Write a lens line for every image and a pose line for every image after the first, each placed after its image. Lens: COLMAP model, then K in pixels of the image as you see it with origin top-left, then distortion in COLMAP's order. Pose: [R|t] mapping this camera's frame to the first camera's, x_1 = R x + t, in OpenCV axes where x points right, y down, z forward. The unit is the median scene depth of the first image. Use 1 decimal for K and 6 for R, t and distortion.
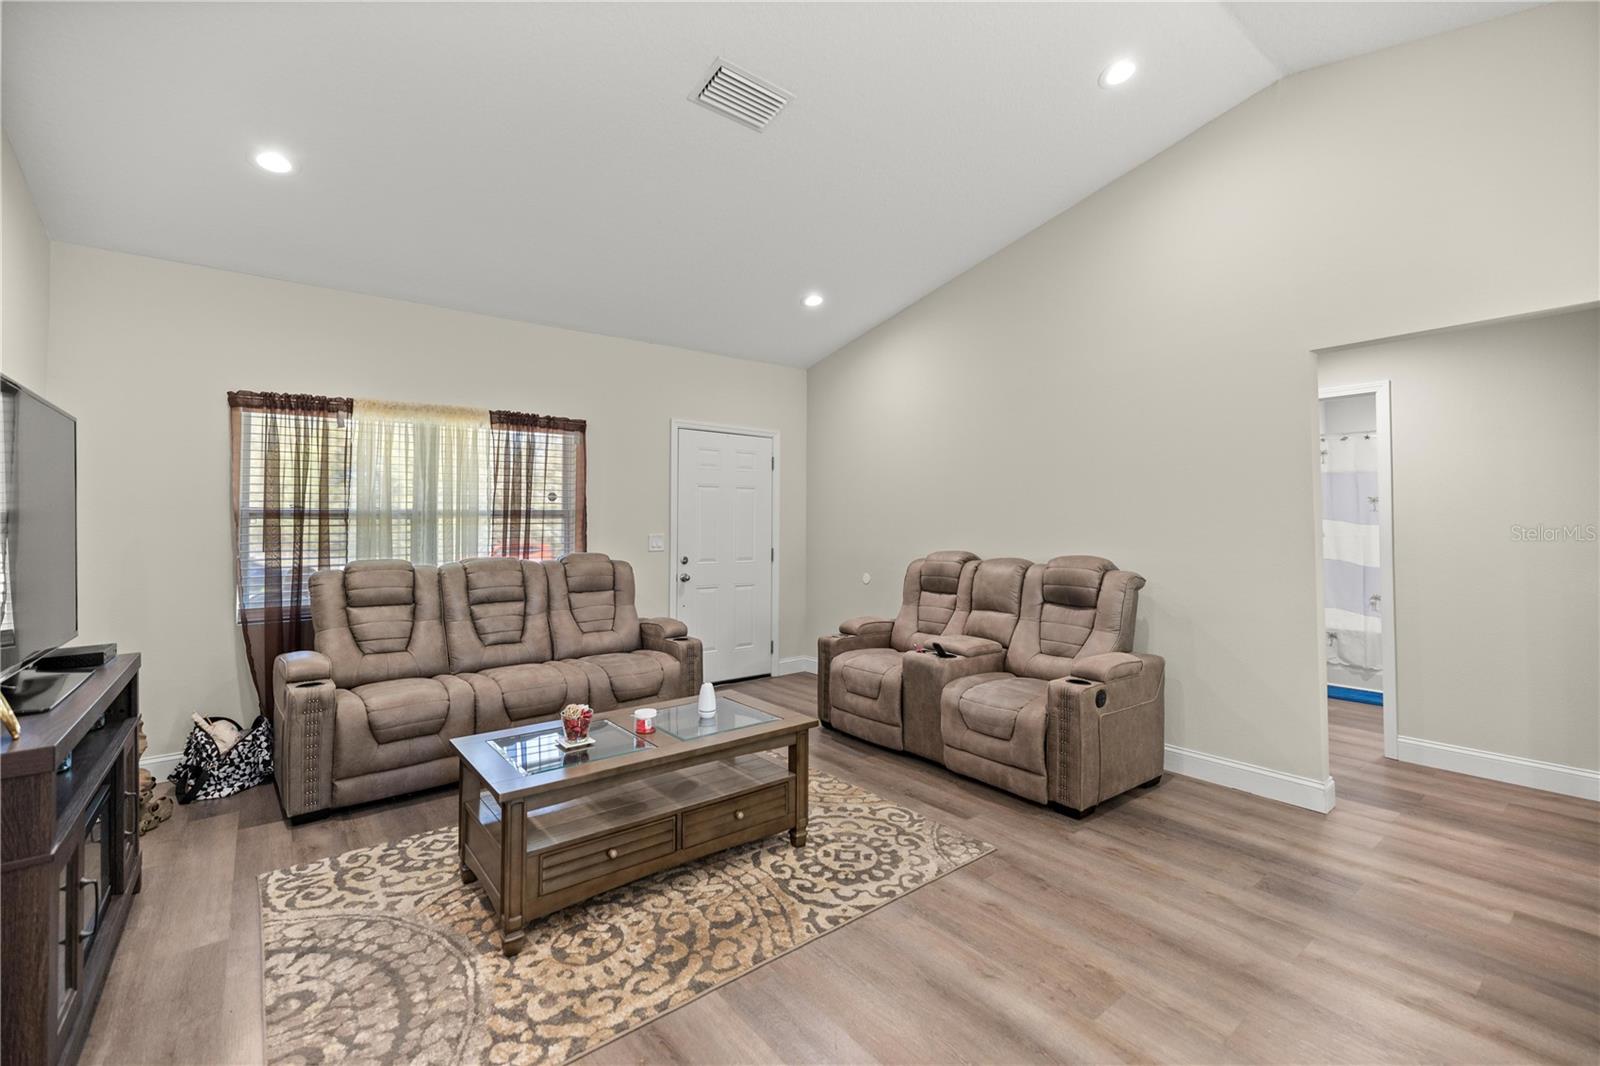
lens RADIAL K [[675.1, 0, 799.2], [0, 675.1, 541.2], [0, 0, 1]] dist [0.001320, 0.000294]
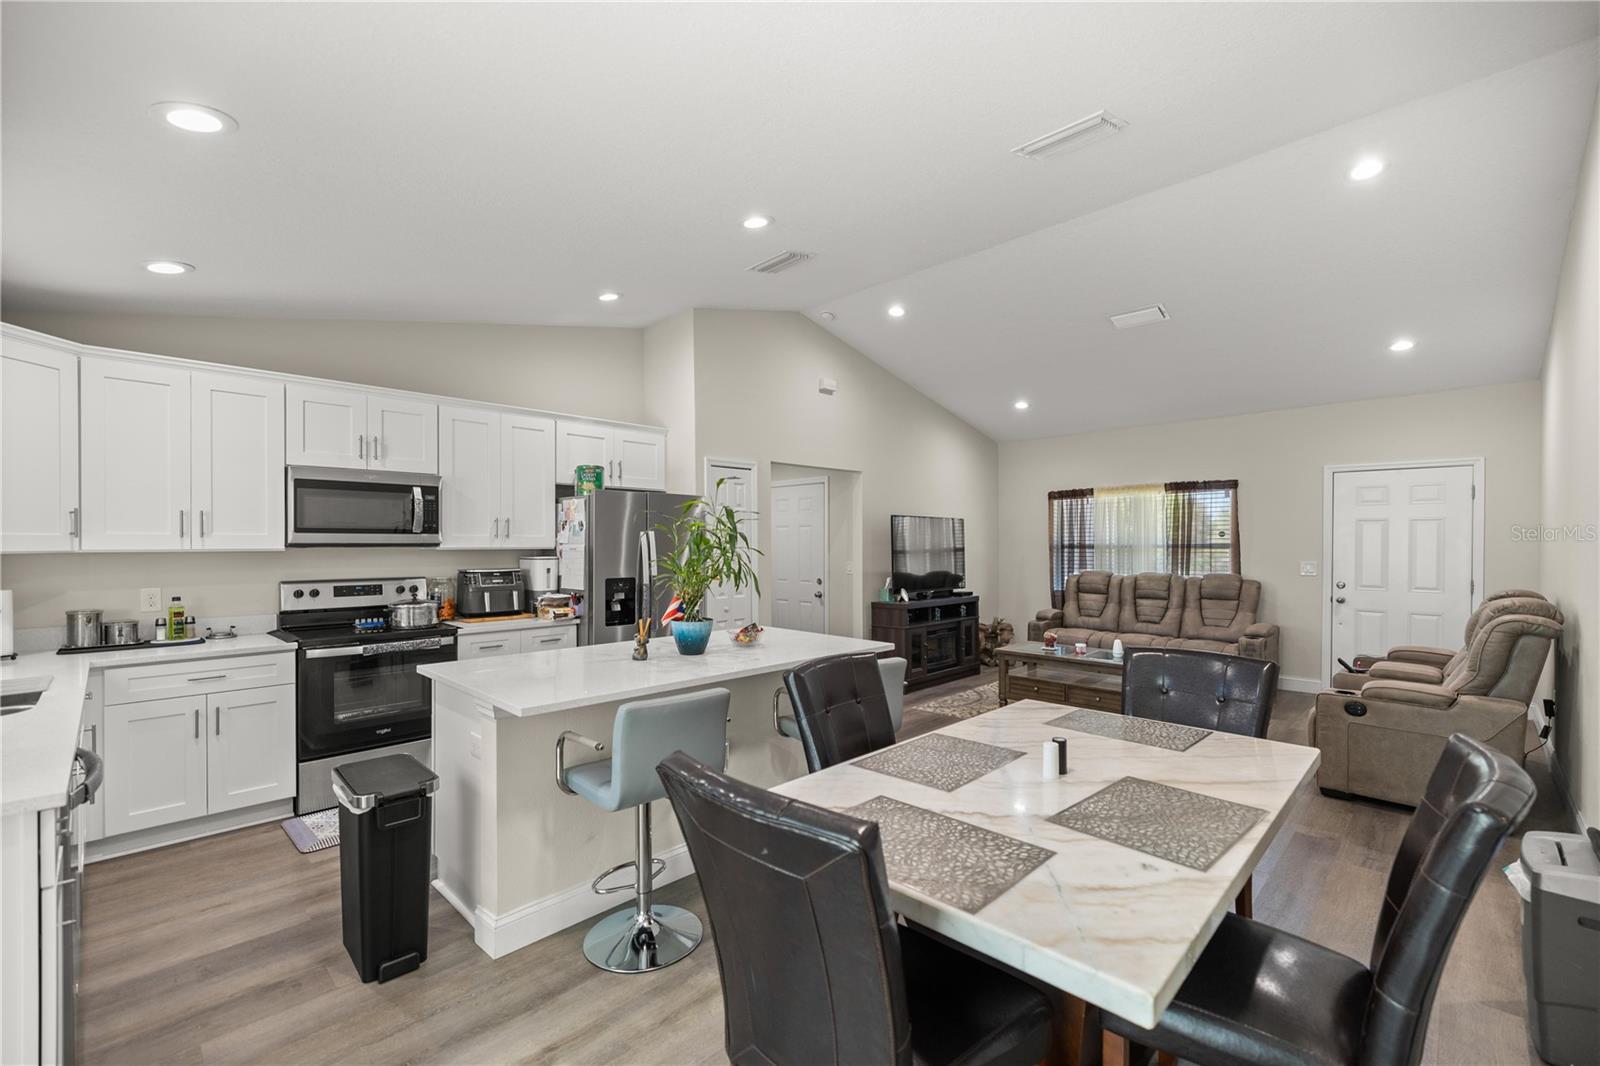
lens RADIAL K [[675.1, 0, 799.2], [0, 675.1, 541.2], [0, 0, 1]] dist [0.001320, 0.000294]
pose [[0.144778, -0.008528, -0.989427, 1.219769], [-0.033485, 0.999348, -0.013513, -0.000696], [0.988897, 0.035087, 0.144398, -0.130331]]
